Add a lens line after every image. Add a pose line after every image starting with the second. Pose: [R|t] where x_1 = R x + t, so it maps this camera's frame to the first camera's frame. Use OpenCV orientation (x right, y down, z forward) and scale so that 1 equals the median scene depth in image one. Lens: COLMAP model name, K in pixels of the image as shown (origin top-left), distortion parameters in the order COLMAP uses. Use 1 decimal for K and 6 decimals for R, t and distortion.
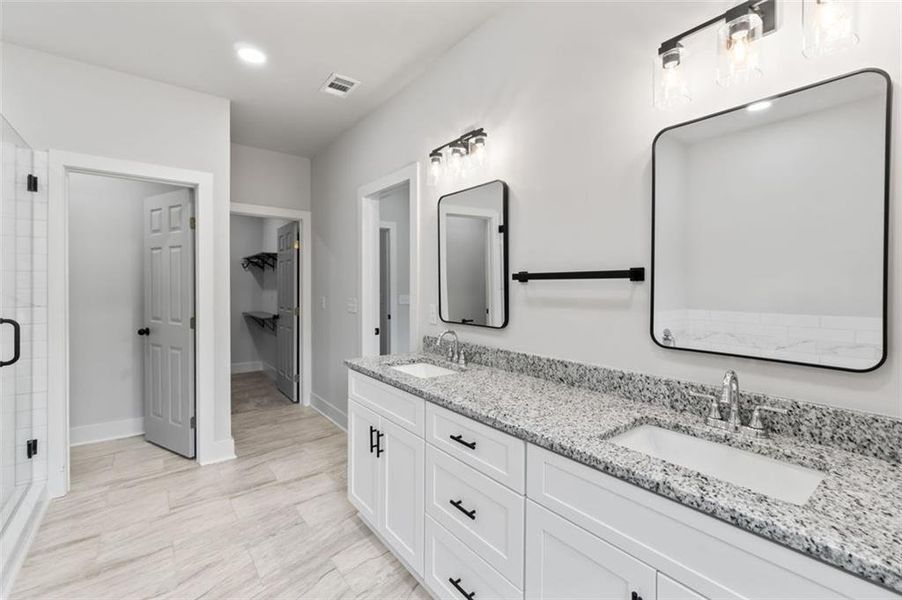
lens RADIAL K [[389.7, 0, 445.9], [0, 389.7, 284.0], [0, 0, 1]] dist [-0.003981, 0.000026]
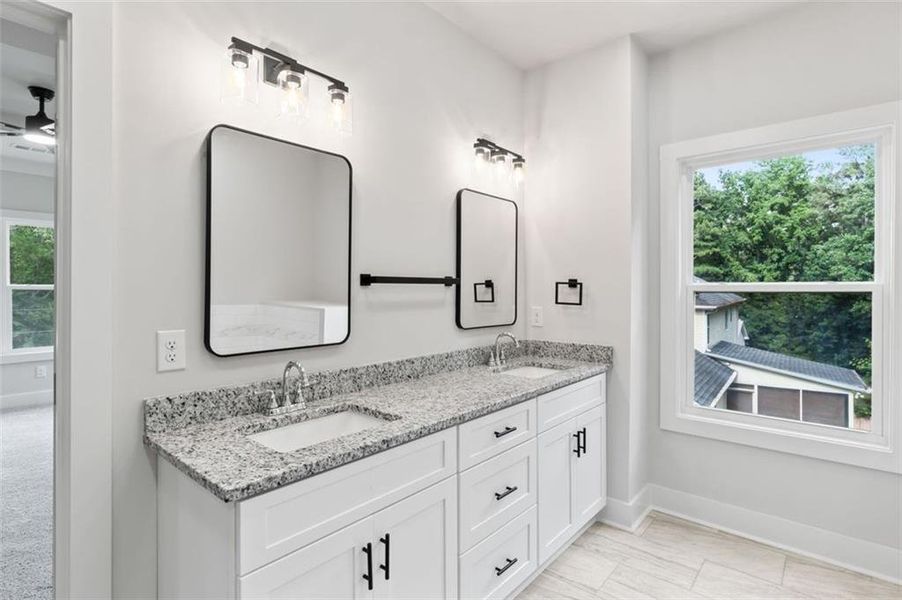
lens RADIAL K [[431.7, 0, 451.6], [0, 431.7, 288.1], [0, 0, 1]] dist [-0.035914, 0.000212]
pose [[-0.191860, -0.000258, 0.981422, -0.899428], [-0.005639, 0.999984, -0.000840, 0.000435], [-0.981406, -0.005696, -0.191858, 1.113608]]
